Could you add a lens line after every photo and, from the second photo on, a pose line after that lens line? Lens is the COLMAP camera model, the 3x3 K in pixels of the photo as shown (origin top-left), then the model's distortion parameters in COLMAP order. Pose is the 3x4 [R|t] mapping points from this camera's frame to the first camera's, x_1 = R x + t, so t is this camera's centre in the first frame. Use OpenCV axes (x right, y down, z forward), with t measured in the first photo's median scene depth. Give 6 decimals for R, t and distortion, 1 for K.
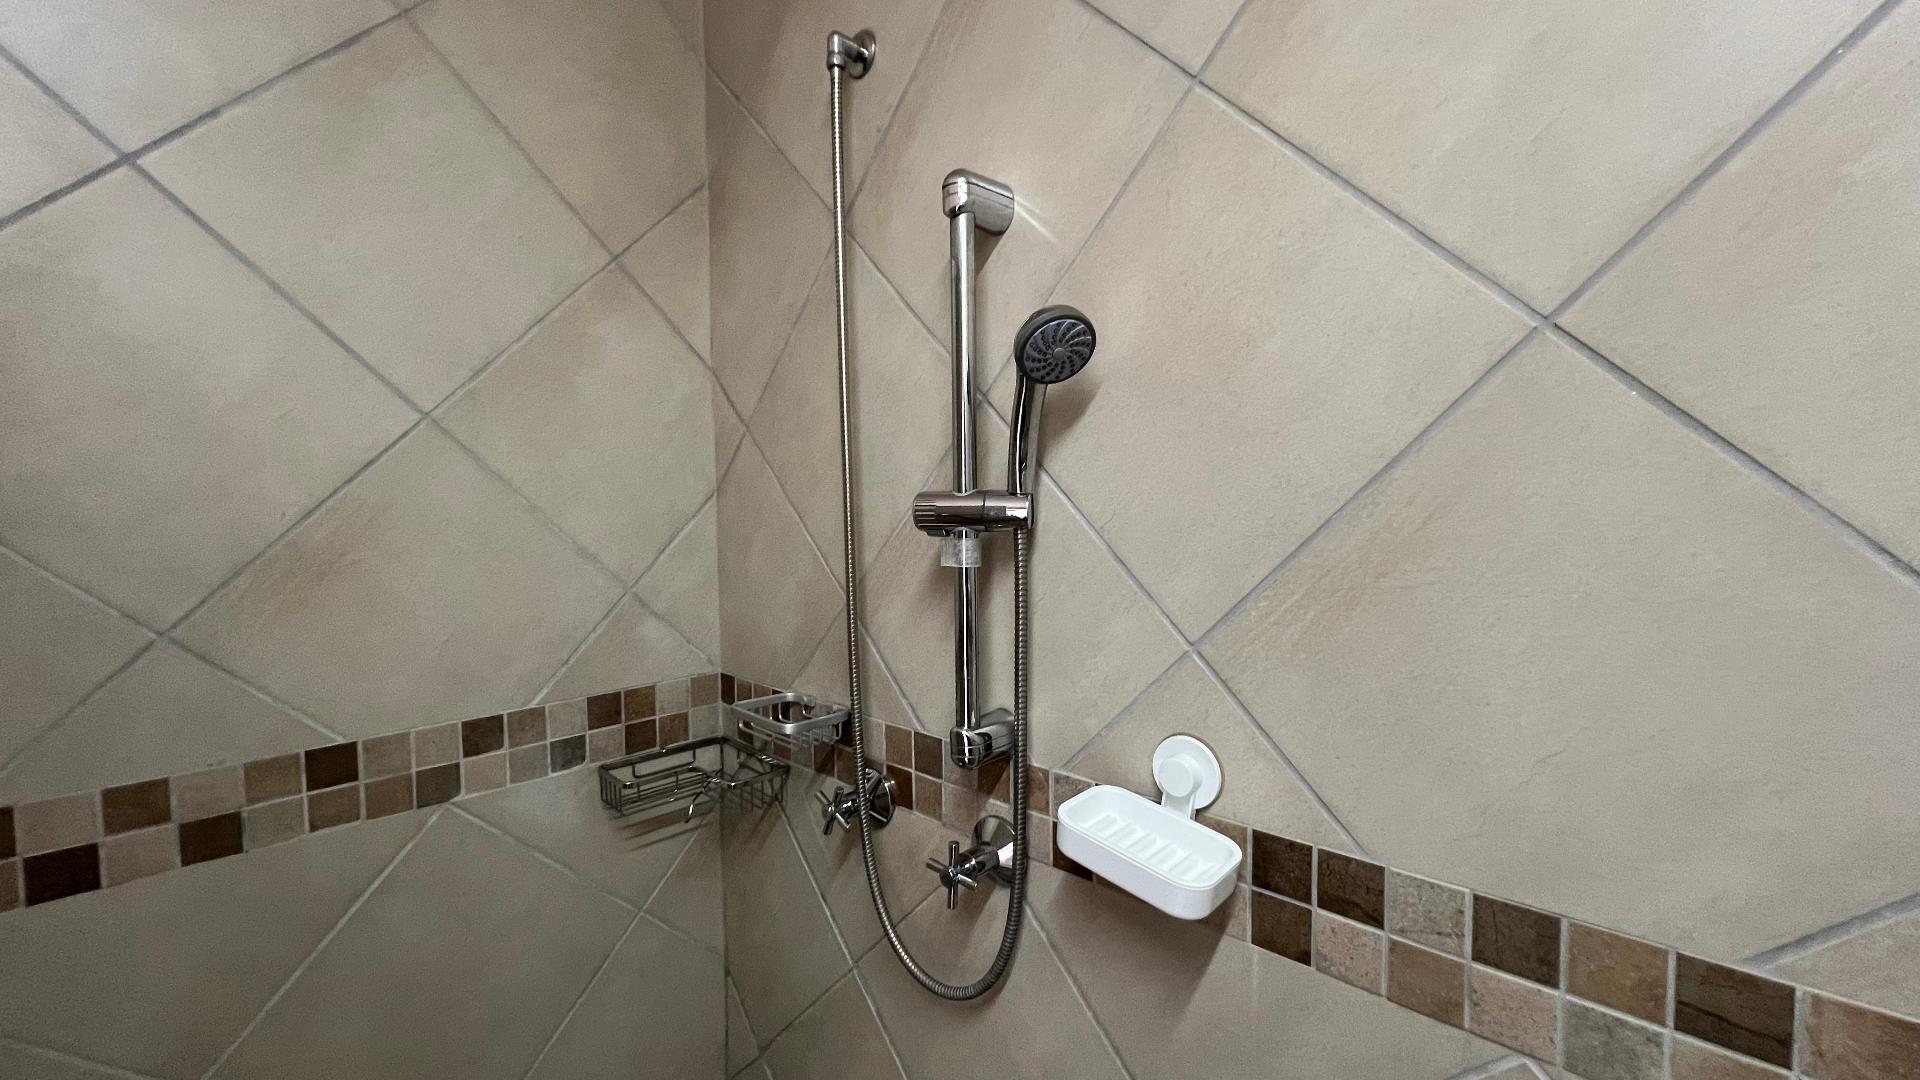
lens RADIAL K [[773.1, 0, 960.6], [0, 773.1, 539.6], [0, 0, 1]] dist [0.000968, -0.000532]
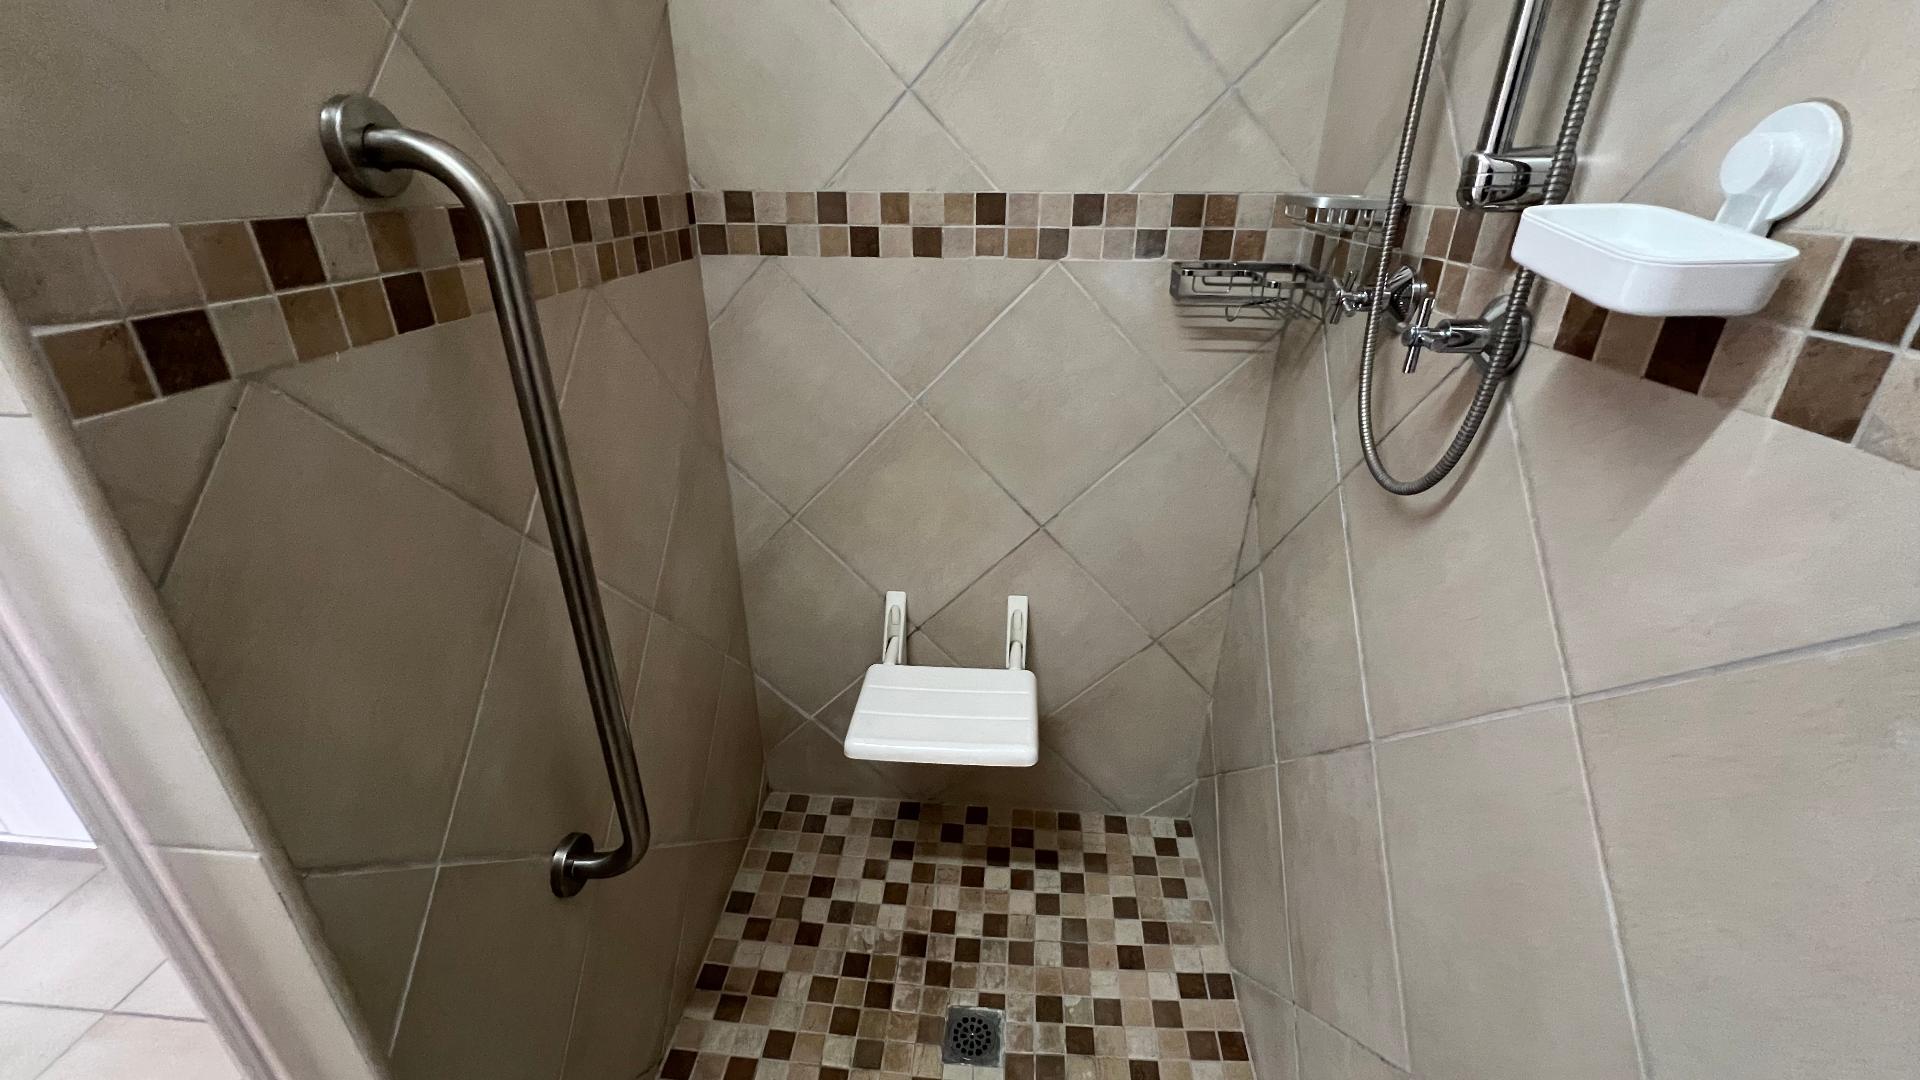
lens RADIAL K [[779.8, 0, 952.0], [0, 779.8, 542.2], [0, 0, 1]] dist [-0.012612, 0.000078]
pose [[0.621695, 0.343525, -0.703908, 0.291755], [-0.054893, 0.915590, 0.398349, 0.258350], [0.781334, -0.209012, 0.588075, 0.004164]]
